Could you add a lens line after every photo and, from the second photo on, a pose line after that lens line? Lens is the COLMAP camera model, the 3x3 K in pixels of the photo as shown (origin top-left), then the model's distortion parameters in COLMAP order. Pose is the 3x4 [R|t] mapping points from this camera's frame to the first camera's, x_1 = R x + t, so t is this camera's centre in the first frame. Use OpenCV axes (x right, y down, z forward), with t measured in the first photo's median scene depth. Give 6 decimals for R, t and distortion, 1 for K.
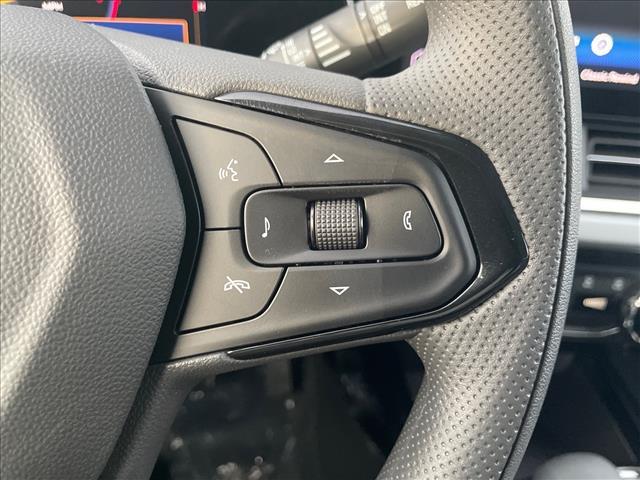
lens RADIAL K [[489.2, 0, 321.4], [0, 489.2, 237.1], [0, 0, 1]] dist [0.088559, -0.128352]
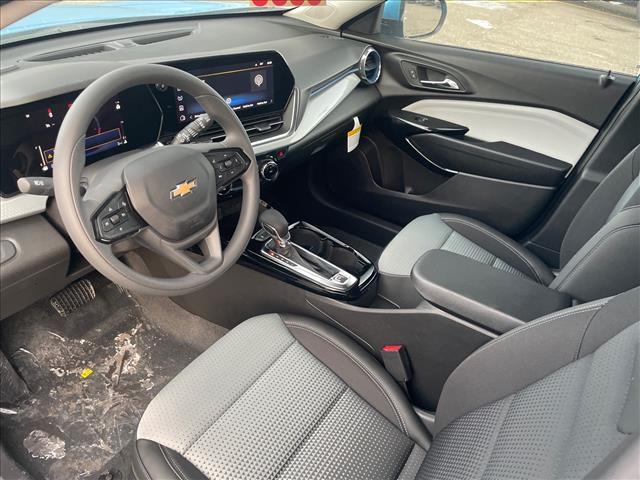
lens RADIAL K [[484.7, 0, 323.3], [0, 484.7, 240.7], [0, 0, 1]] dist [0.093884, -0.121819]
pose [[0.695244, -0.405929, 0.593176, -3.629292], [0.333764, 0.913216, 0.233747, -0.198954], [-0.636582, 0.035469, 0.770393, -5.246839]]
